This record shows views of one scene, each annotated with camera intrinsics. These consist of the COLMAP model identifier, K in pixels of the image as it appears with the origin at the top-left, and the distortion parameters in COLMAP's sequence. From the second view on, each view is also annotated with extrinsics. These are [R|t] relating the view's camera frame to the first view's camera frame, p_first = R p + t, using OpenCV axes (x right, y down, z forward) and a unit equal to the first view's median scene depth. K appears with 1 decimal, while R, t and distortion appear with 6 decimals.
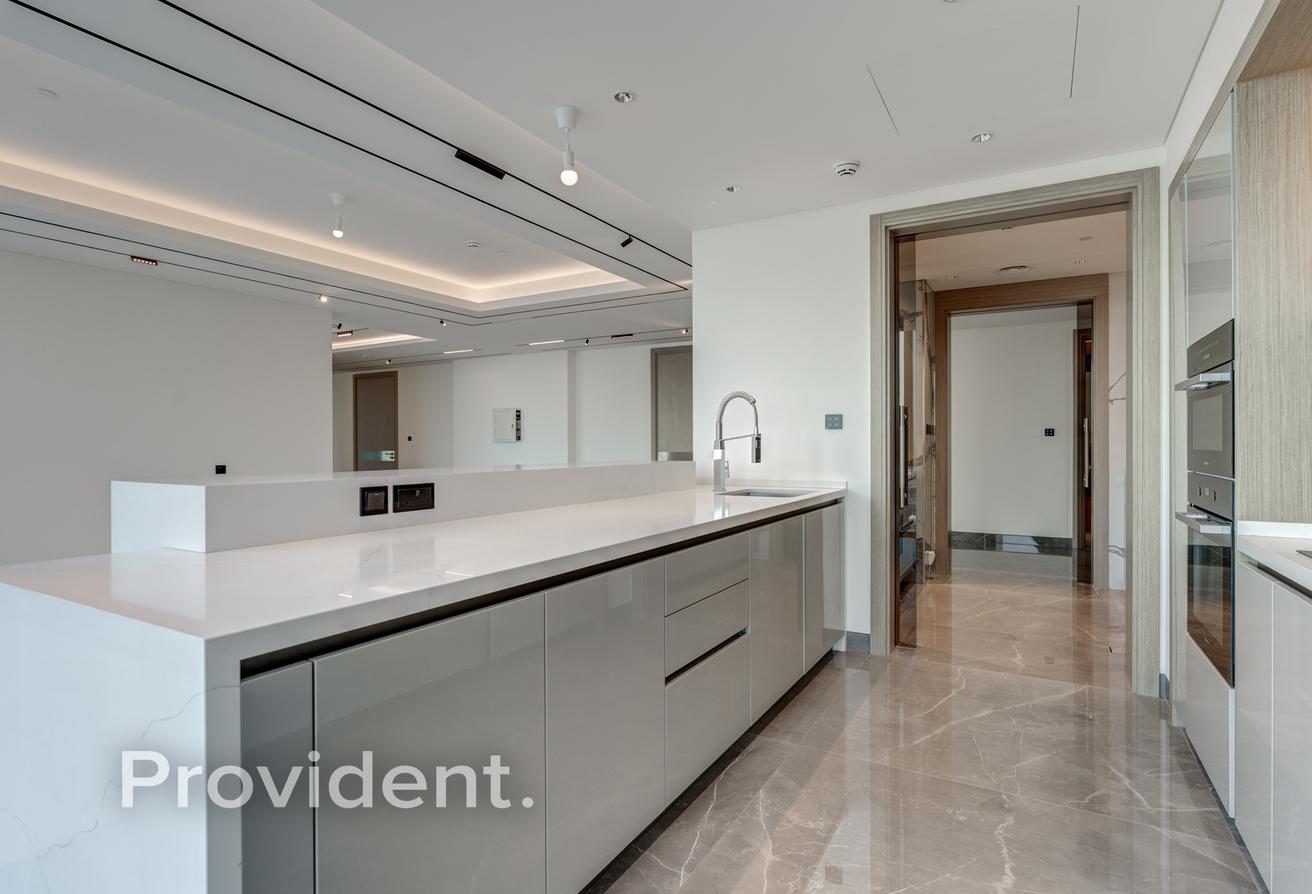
lens RADIAL K [[662.1, 0, 656.0], [0, 662.1, 447.0], [0, 0, 1]] dist [-0.003856, -0.000502]
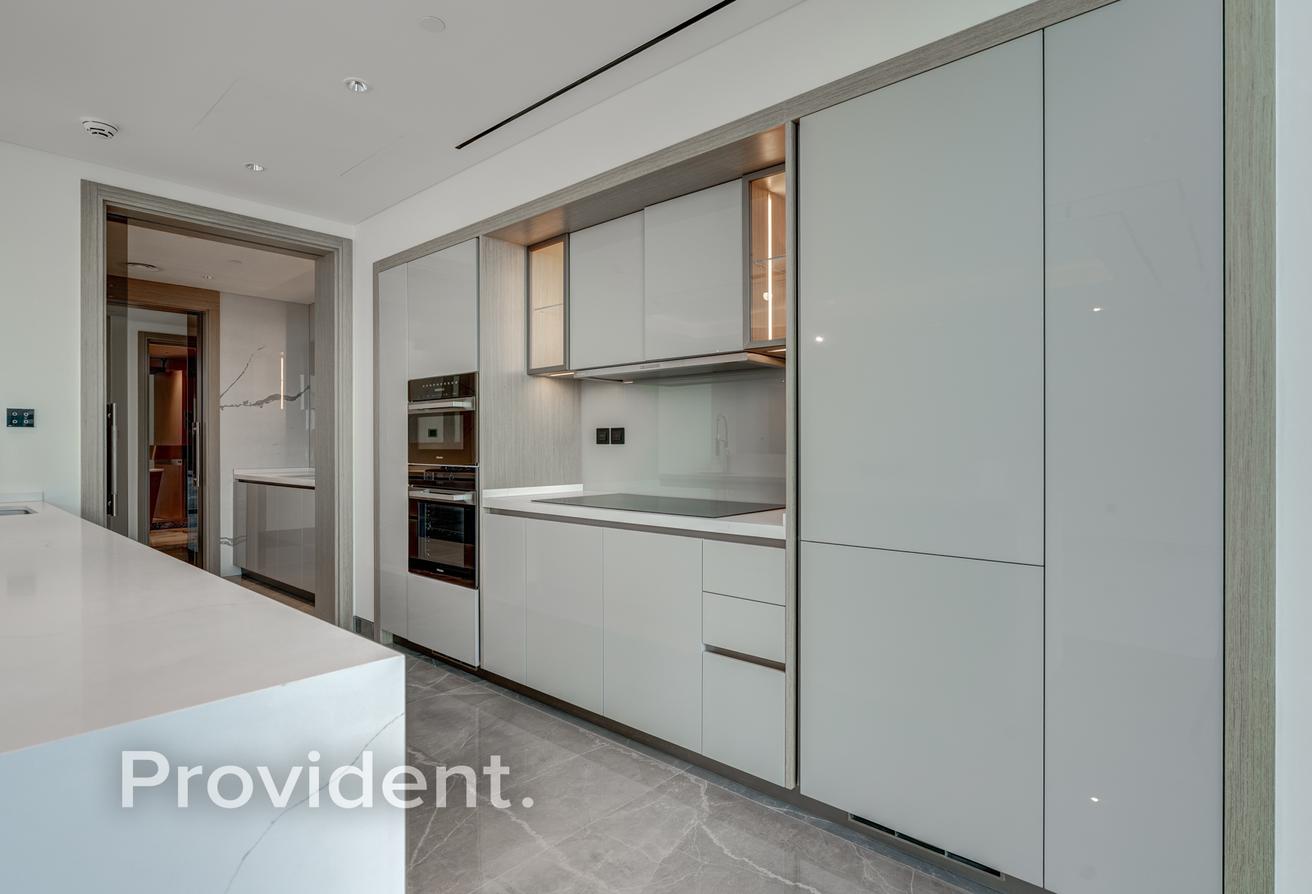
lens RADIAL K [[655.7, 0, 655.5], [0, 655.7, 440.1], [0, 0, 1]] dist [-0.024429, -0.000379]
pose [[0.192111, 0.006406, 0.981352, -0.335568], [0.007924, 0.999936, -0.008078, 0.000441], [-0.981341, 0.009328, 0.192048, 0.110973]]
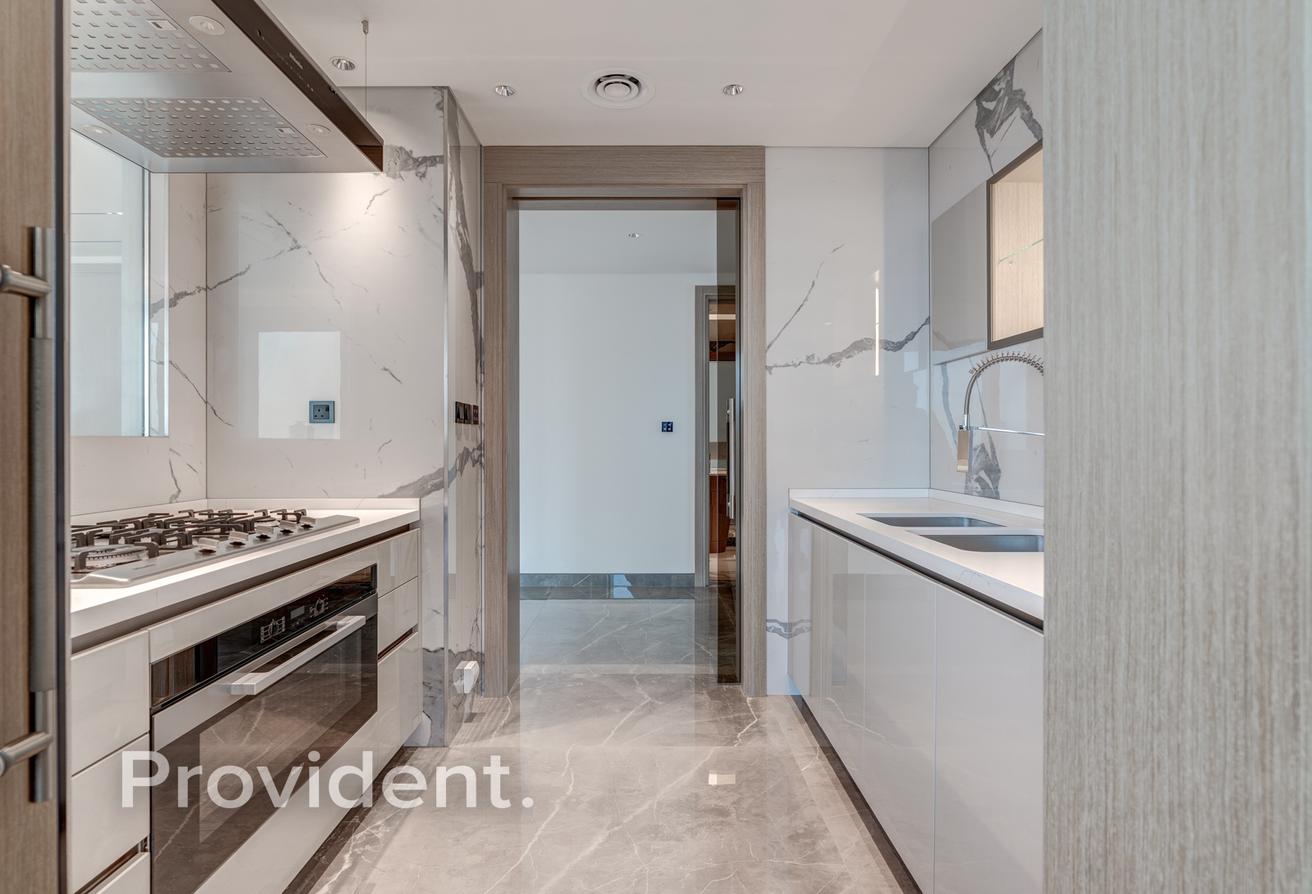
lens RADIAL K [[618.9, 0, 656.0], [0, 618.9, 447.0], [0, 0, 1]] dist [-0.001673, -0.000108]
pose [[0.857240, -0.002039, 0.514912, 0.461769], [0.002906, 0.999995, -0.000878, -0.001731], [-0.514908, 0.002249, 0.857242, 0.832136]]
